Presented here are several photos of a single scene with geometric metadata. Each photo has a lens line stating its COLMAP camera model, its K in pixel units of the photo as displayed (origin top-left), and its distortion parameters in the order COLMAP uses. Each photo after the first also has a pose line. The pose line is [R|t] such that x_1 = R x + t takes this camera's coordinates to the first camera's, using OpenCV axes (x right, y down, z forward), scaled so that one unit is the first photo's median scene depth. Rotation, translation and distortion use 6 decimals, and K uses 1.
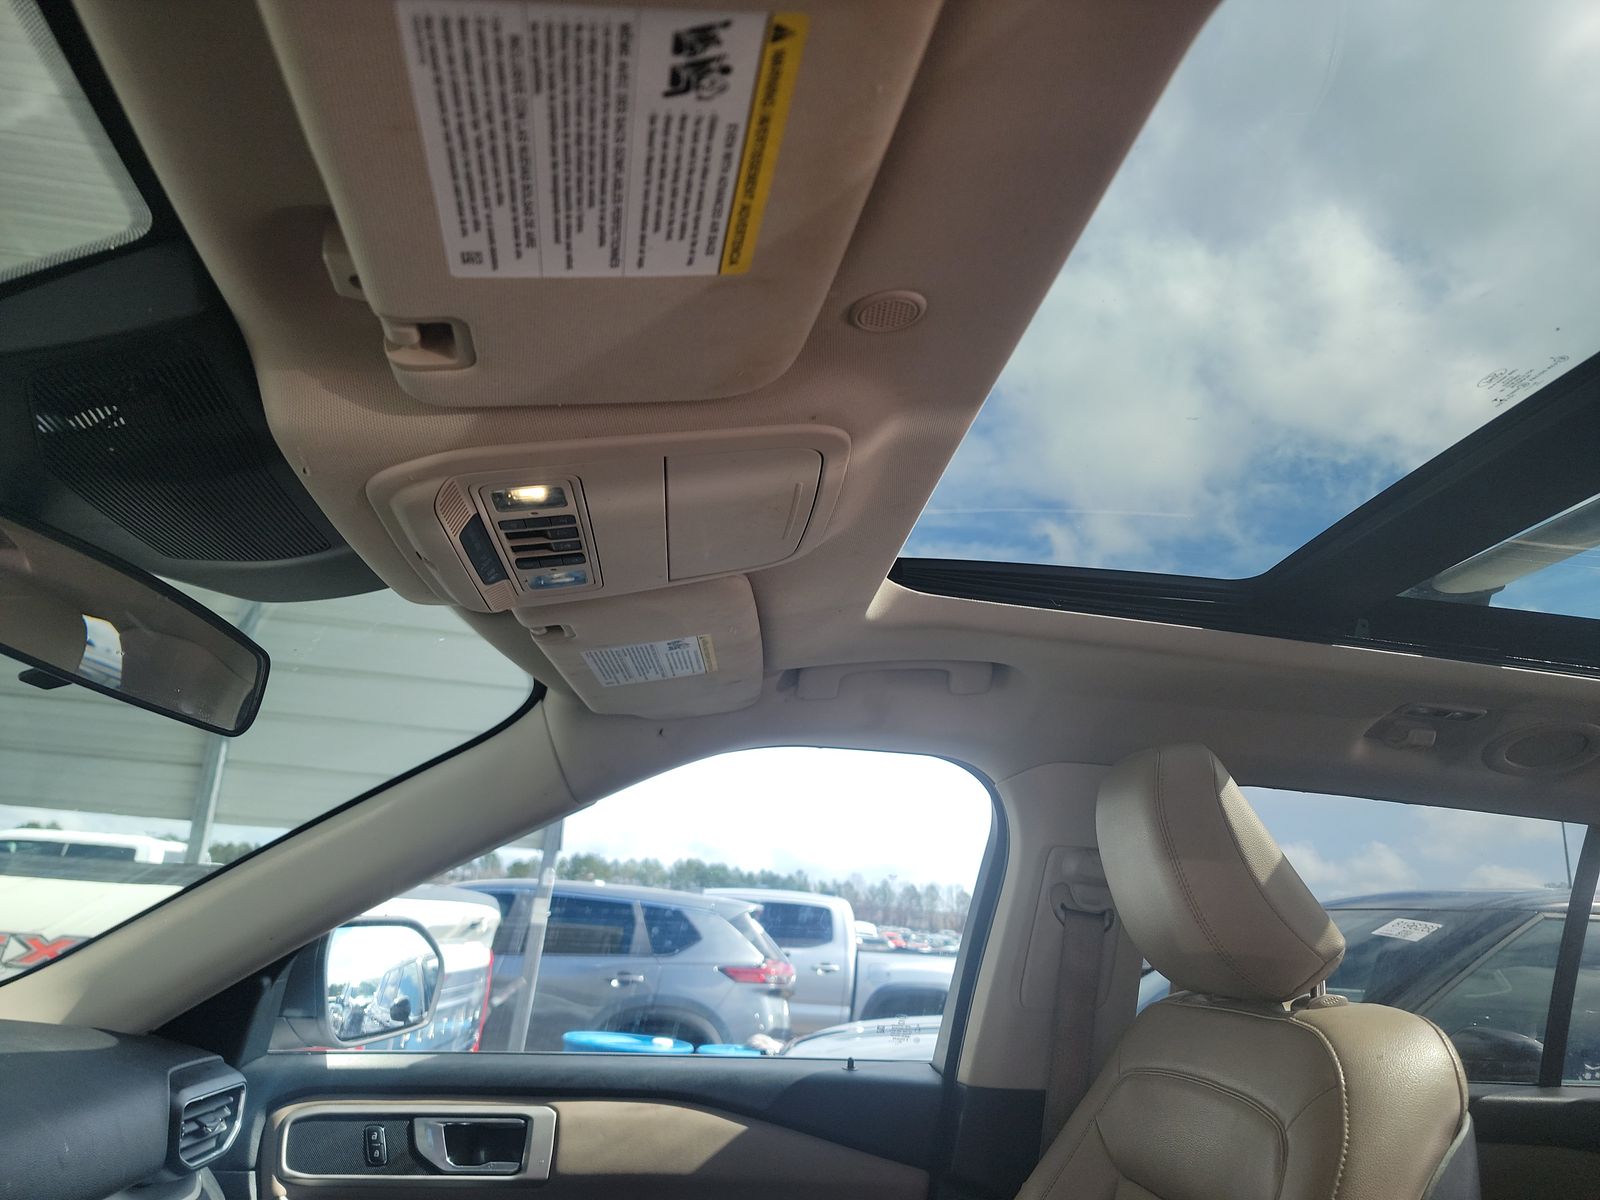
lens RADIAL K [[1123.5, 0, 804.1], [0, 1123.5, 640.7], [0, 0, 1]] dist [0.033247, -0.004716]
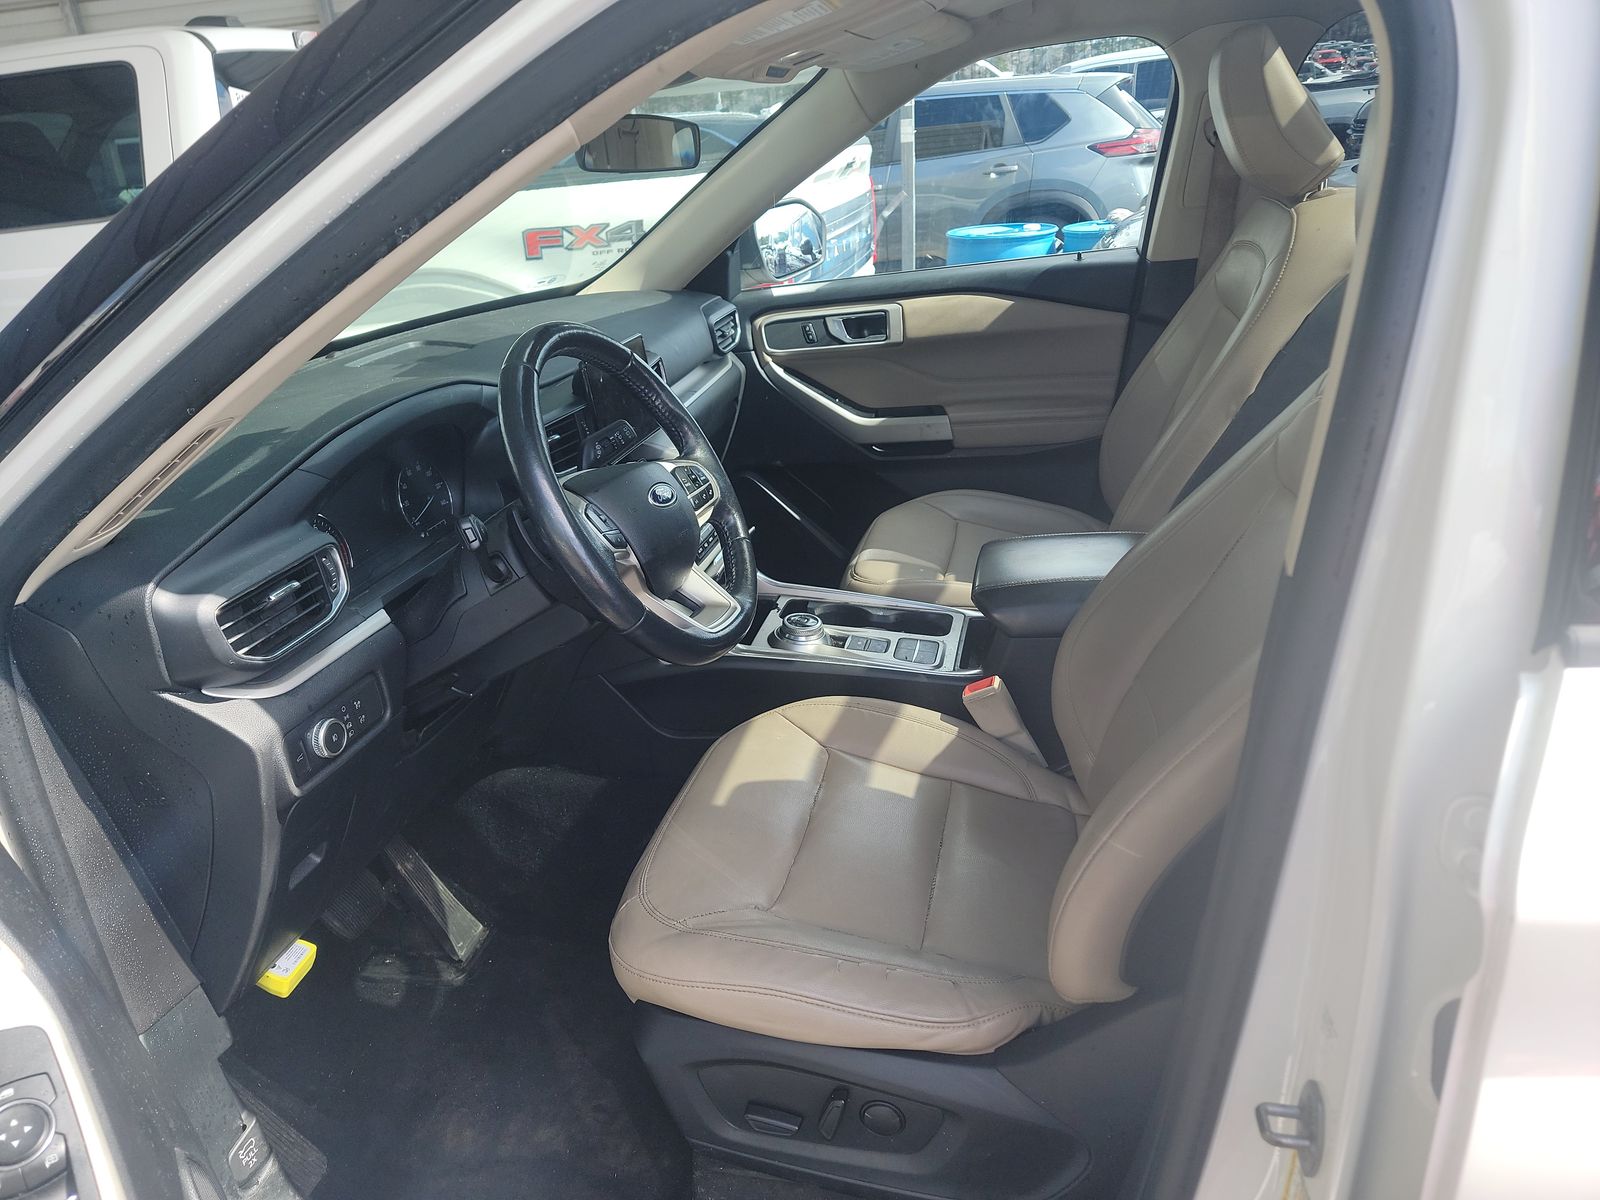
lens RADIAL K [[1166.0, 0, 827.2], [0, 1166.0, 605.5], [0, 0, 1]] dist [0.064793, -0.081771]
pose [[0.940076, -0.021341, -0.340296, 0.271819], [0.226734, 0.784524, 0.577160, -0.282582], [0.254653, -0.619731, 0.742351, -0.640574]]
